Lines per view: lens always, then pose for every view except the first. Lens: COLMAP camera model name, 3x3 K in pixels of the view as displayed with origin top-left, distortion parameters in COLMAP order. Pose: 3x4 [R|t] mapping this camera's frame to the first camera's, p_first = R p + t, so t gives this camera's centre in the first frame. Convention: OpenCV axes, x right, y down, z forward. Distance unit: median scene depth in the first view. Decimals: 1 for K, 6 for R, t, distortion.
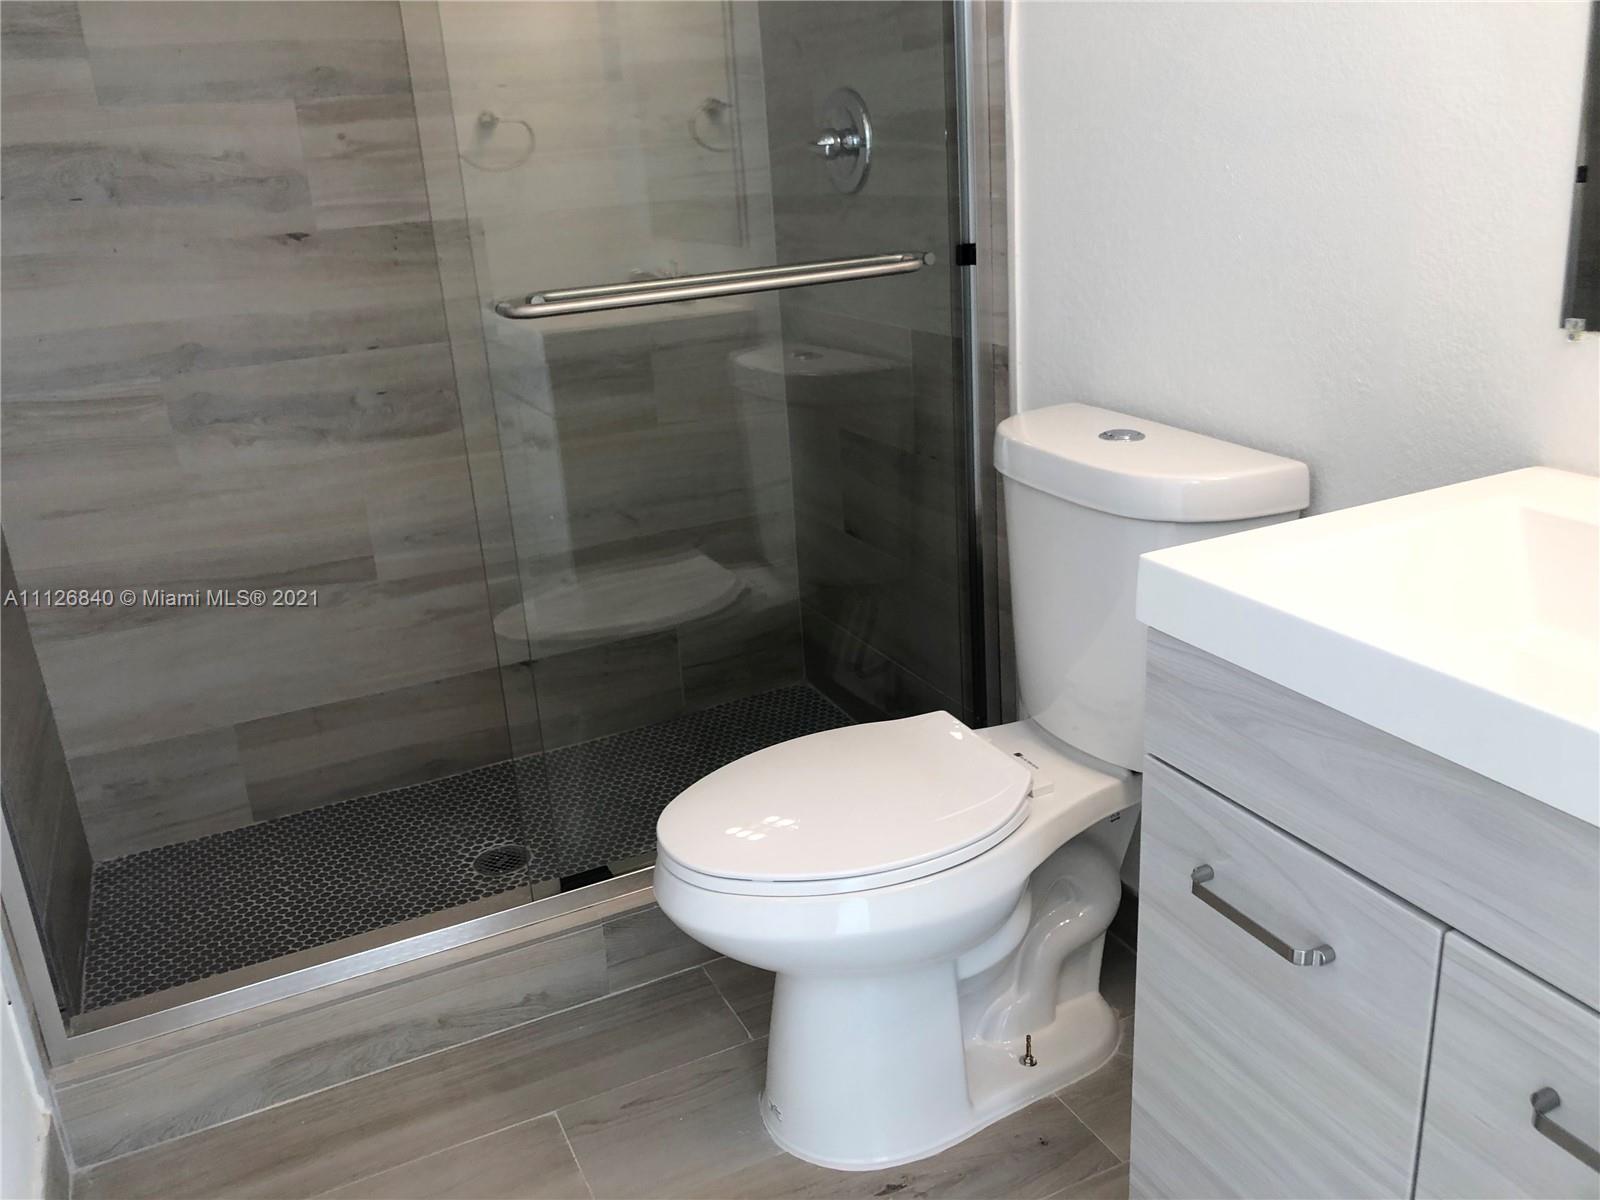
lens RADIAL K [[1327.4, 0, 788.2], [0, 1327.4, 590.8], [0, 0, 1]] dist [0.032623, -0.041036]
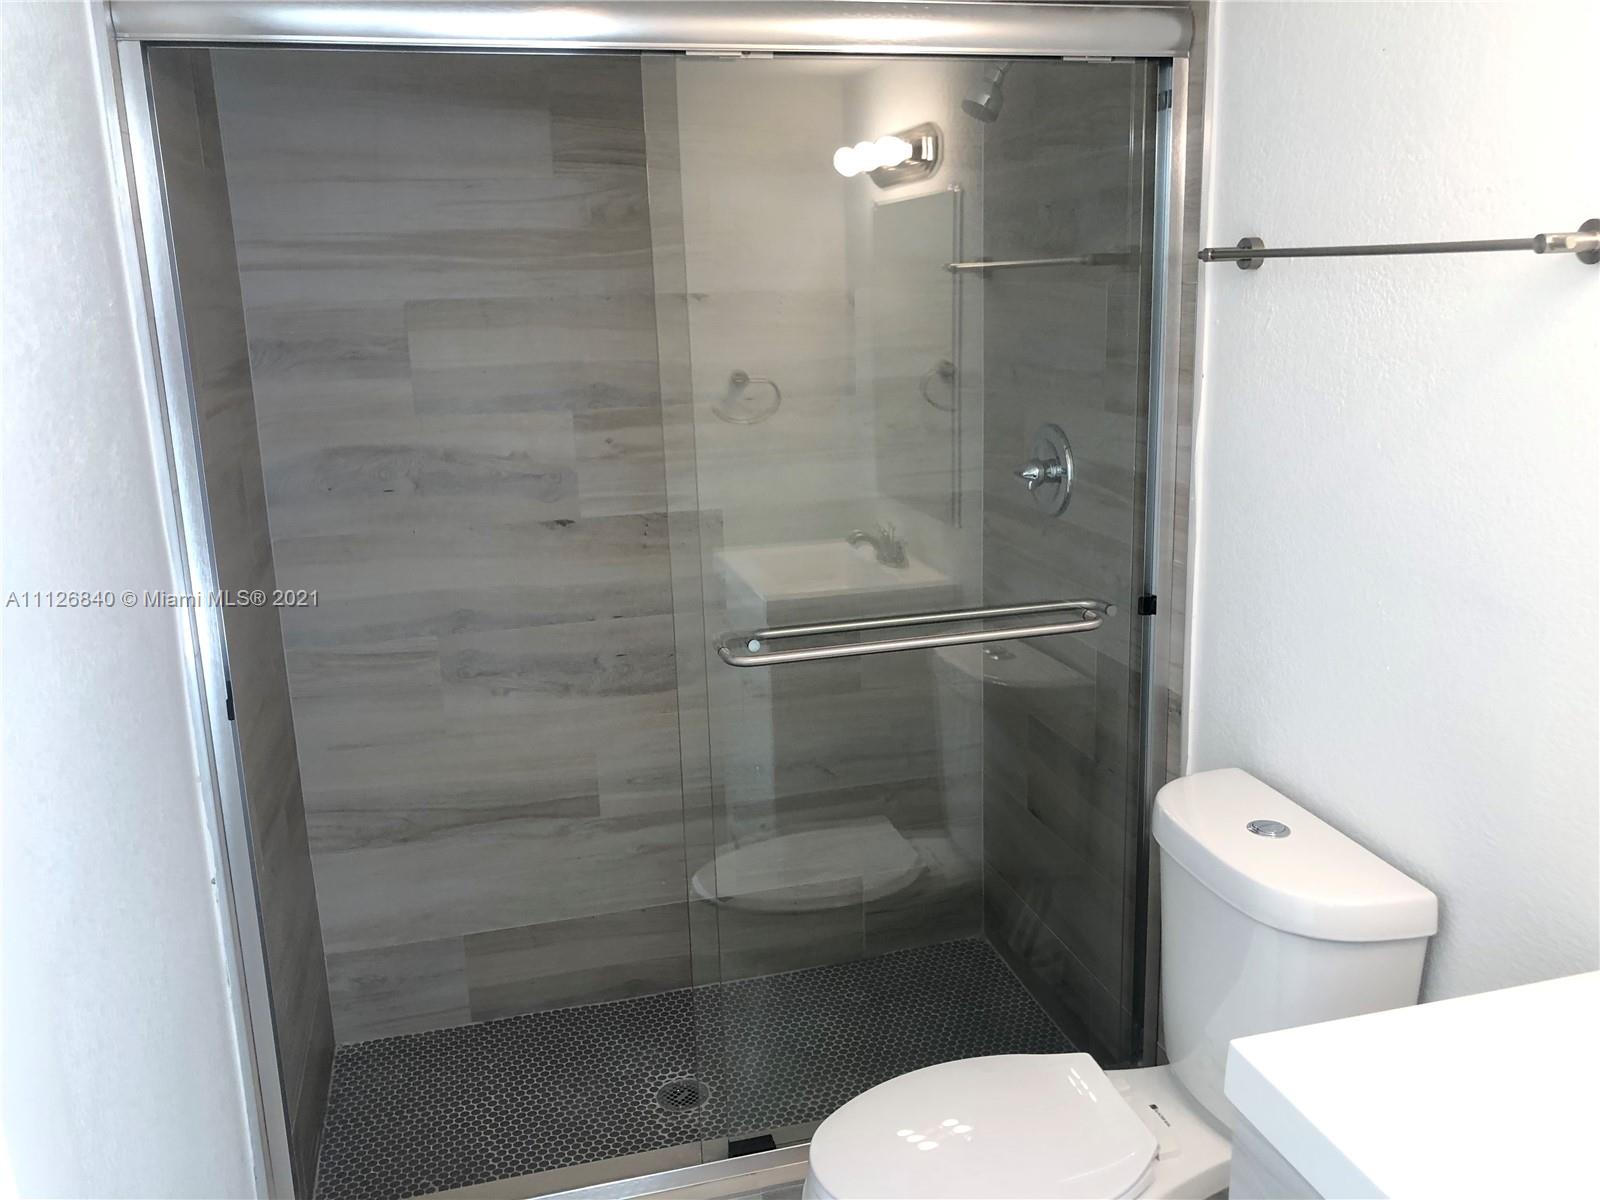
lens RADIAL K [[1327.4, 0, 813.6], [0, 1327.4, 605.4], [0, 0, 1]] dist [0.032623, -0.041036]
pose [[0.985016, 0.078596, -0.153512, 0.030153], [-0.089977, 0.993576, -0.068640, -0.146383], [0.147131, 0.081424, 0.985760, -0.104898]]
